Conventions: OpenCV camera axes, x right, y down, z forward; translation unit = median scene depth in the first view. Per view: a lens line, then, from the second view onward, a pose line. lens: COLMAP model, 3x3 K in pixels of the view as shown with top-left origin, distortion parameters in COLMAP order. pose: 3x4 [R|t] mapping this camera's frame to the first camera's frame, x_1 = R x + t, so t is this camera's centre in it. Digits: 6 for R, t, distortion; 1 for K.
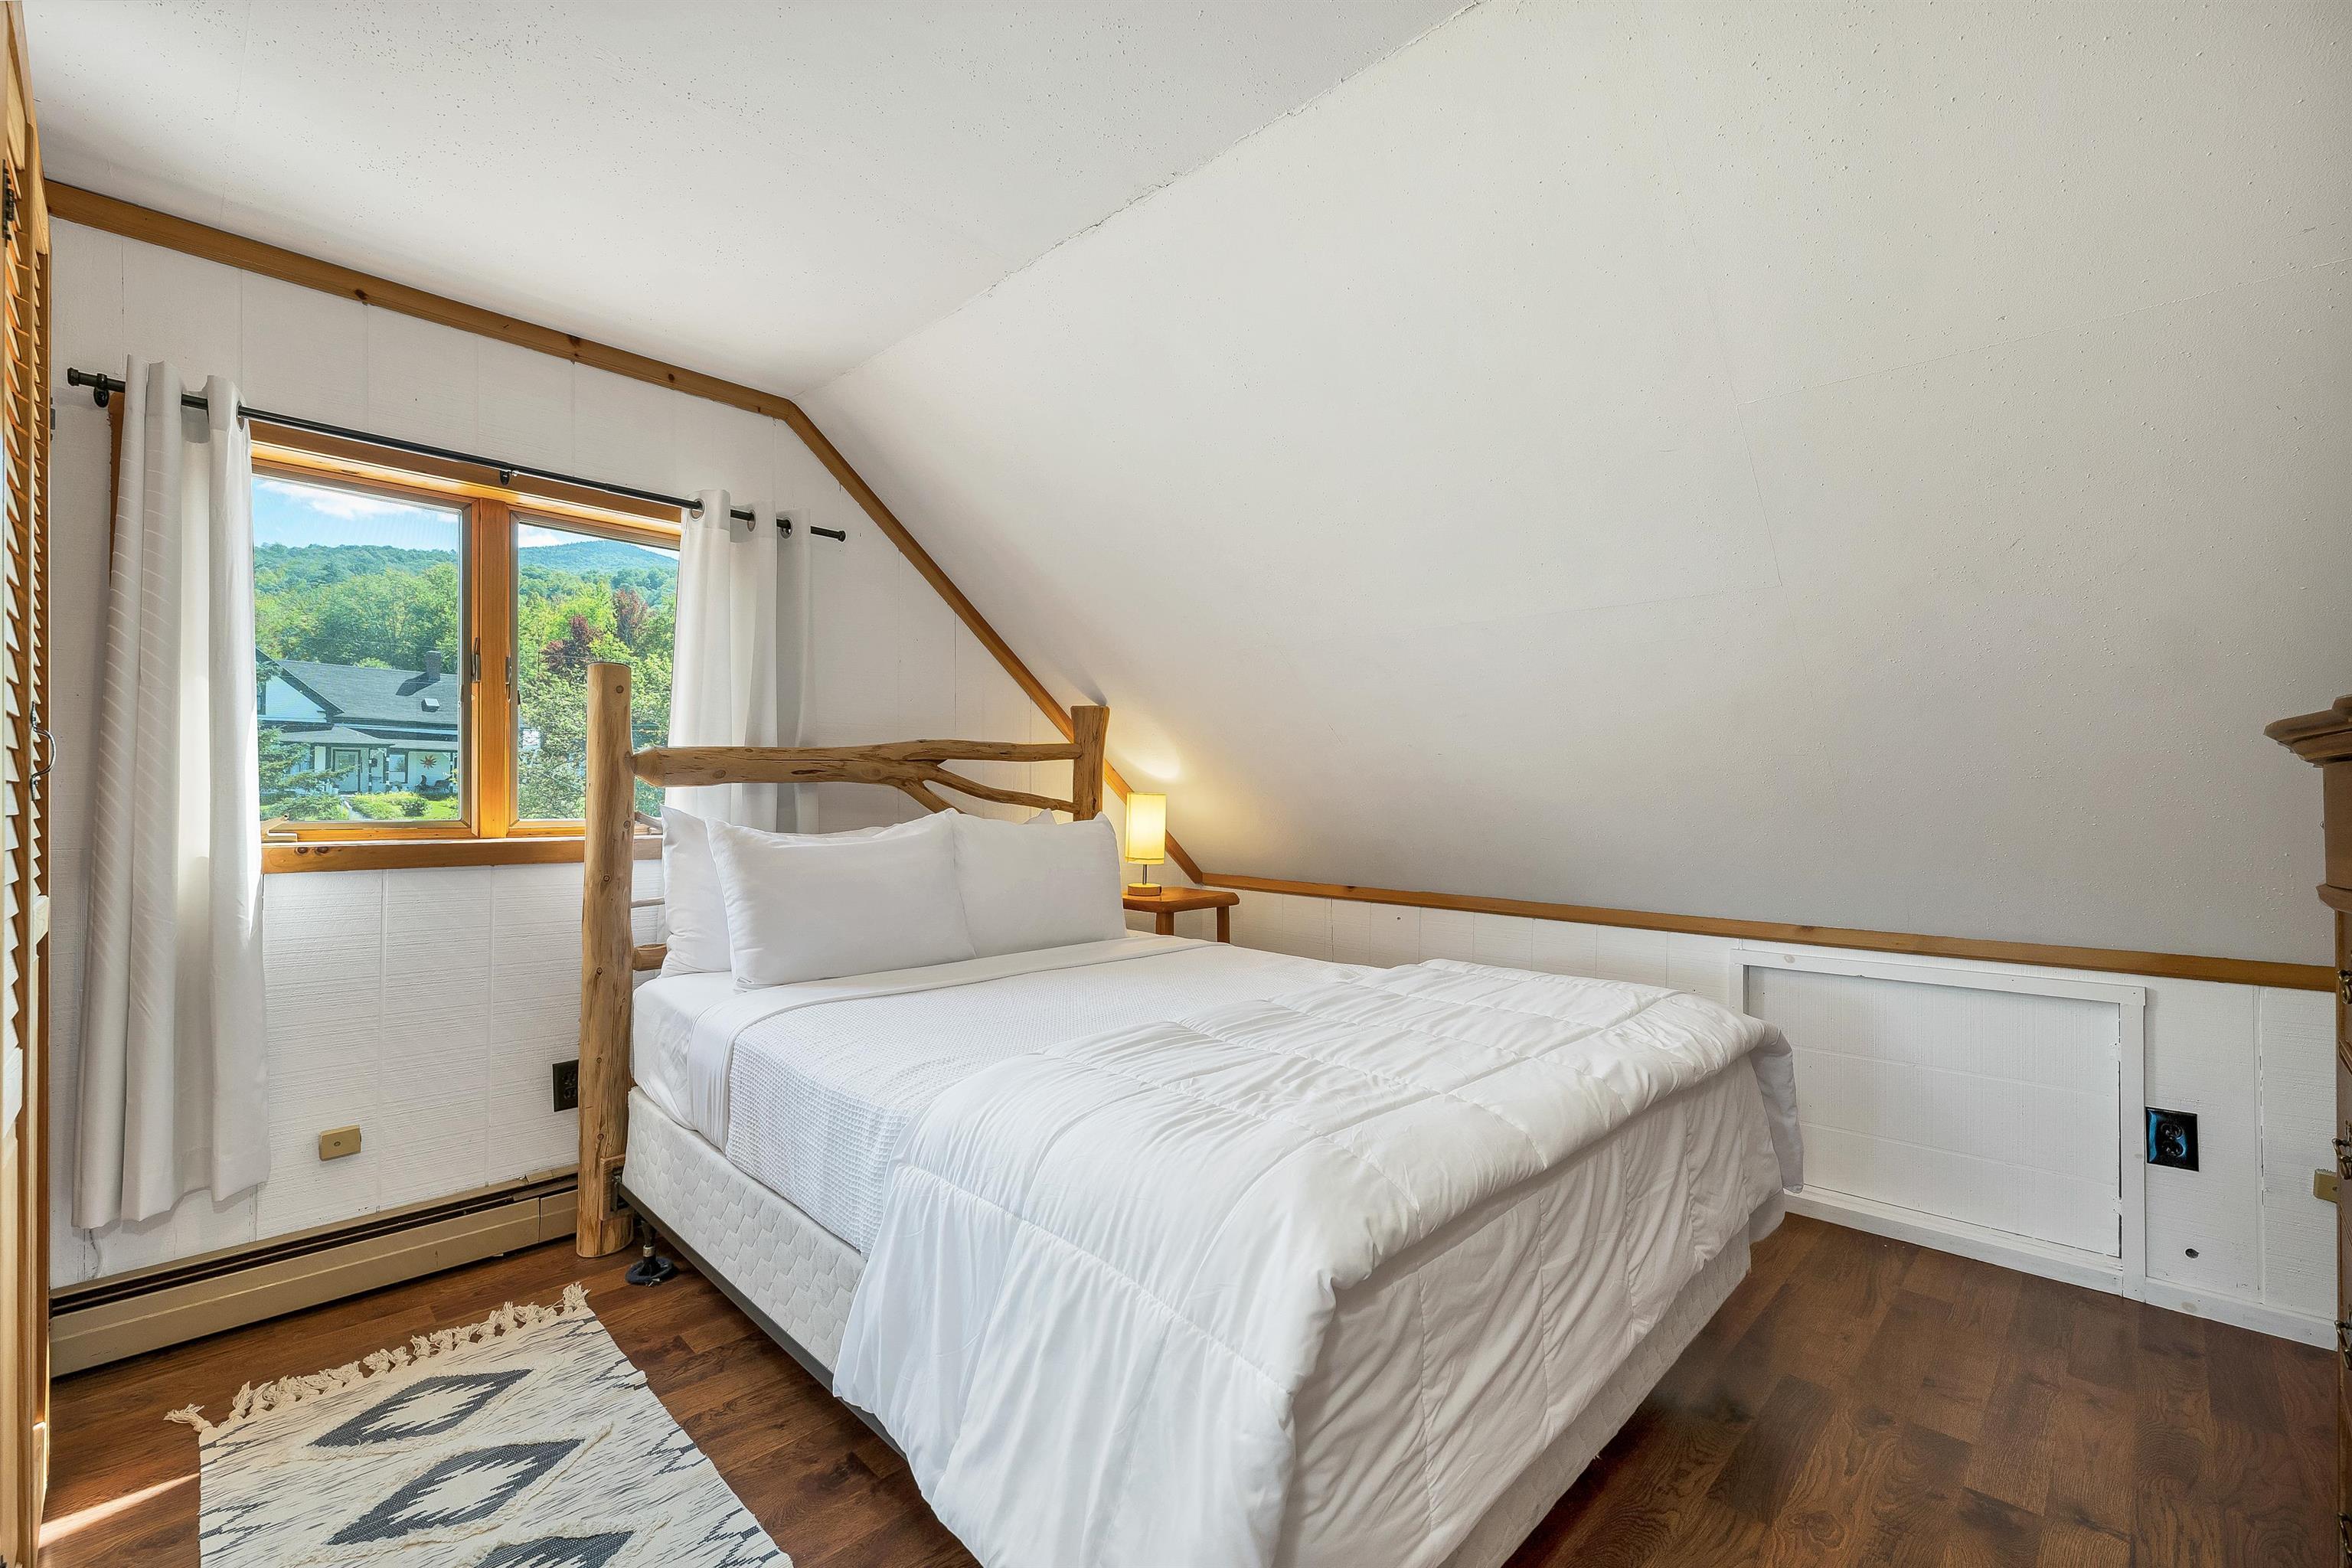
lens RADIAL K [[978.8, 0, 1178.6], [0, 978.8, 800.3], [0, 0, 1]] dist [-0.000194, -0.000250]
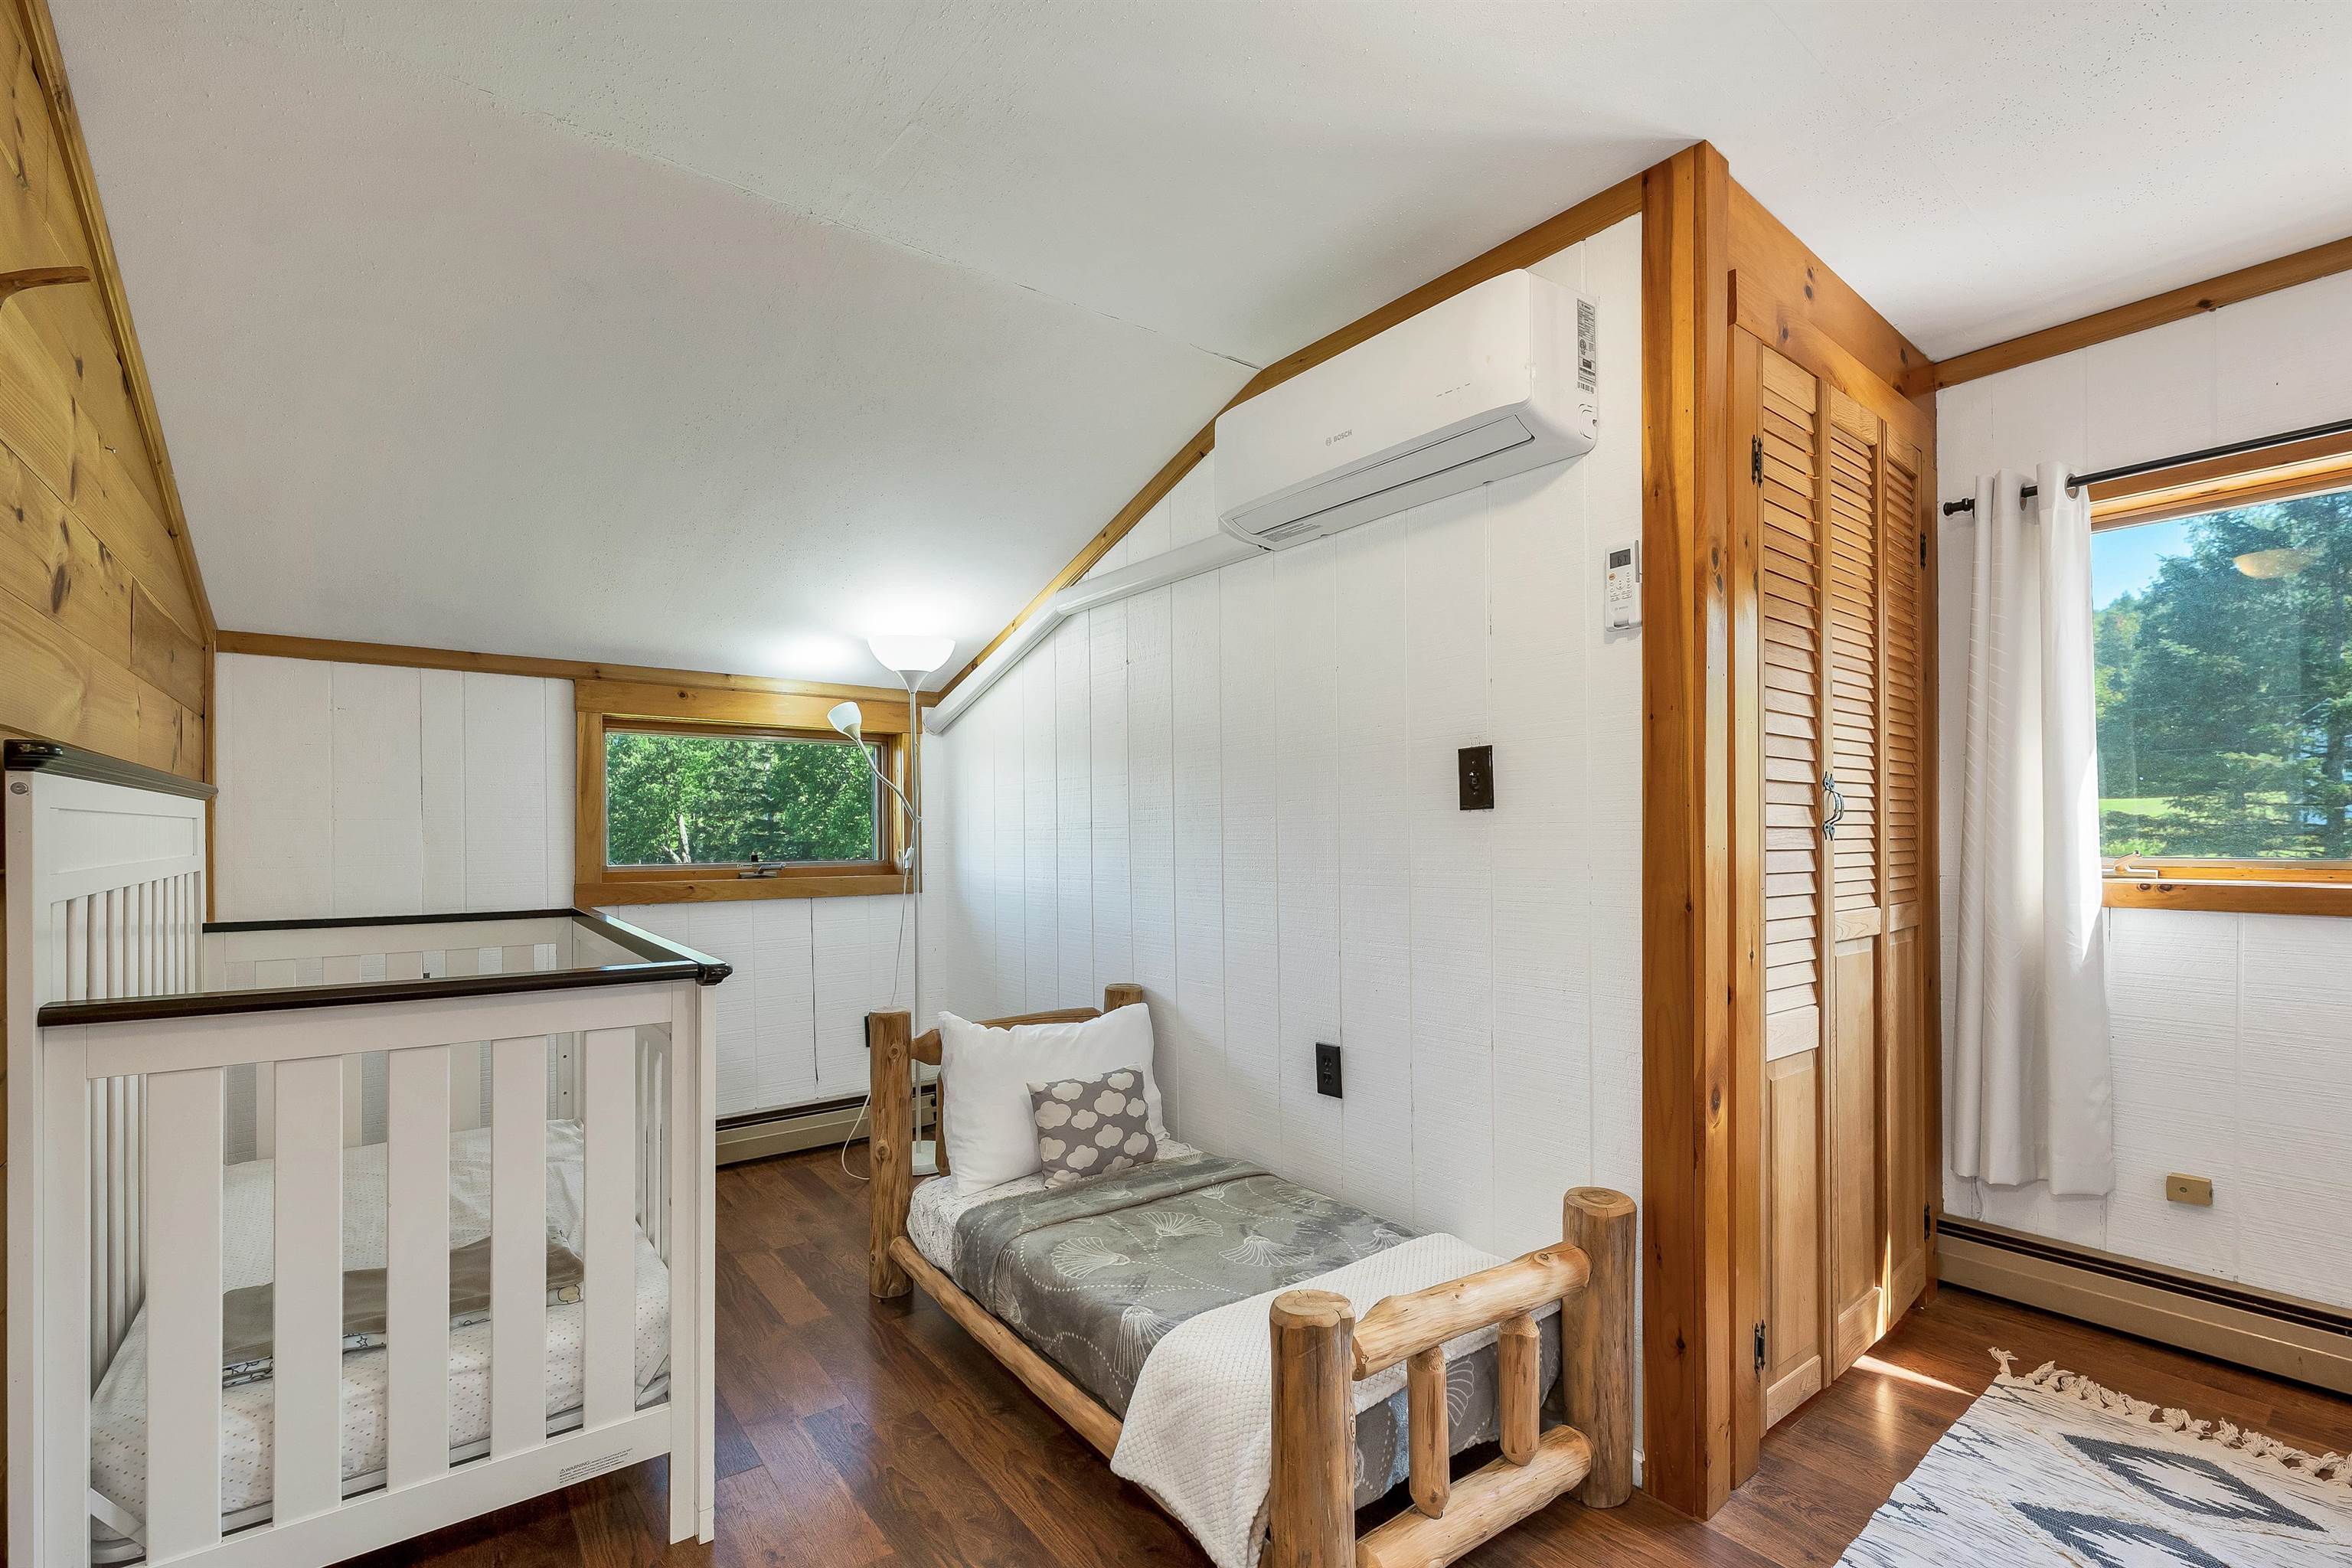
lens RADIAL K [[978.8, 0, 1170.9], [0, 978.8, 838.1], [0, 0, 1]] dist [-0.000194, -0.000250]
pose [[-0.121879, -0.000302, -0.992545, 0.276068], [0.005109, 0.999987, -0.000932, -0.003958], [0.992532, -0.005185, -0.121876, 0.142350]]
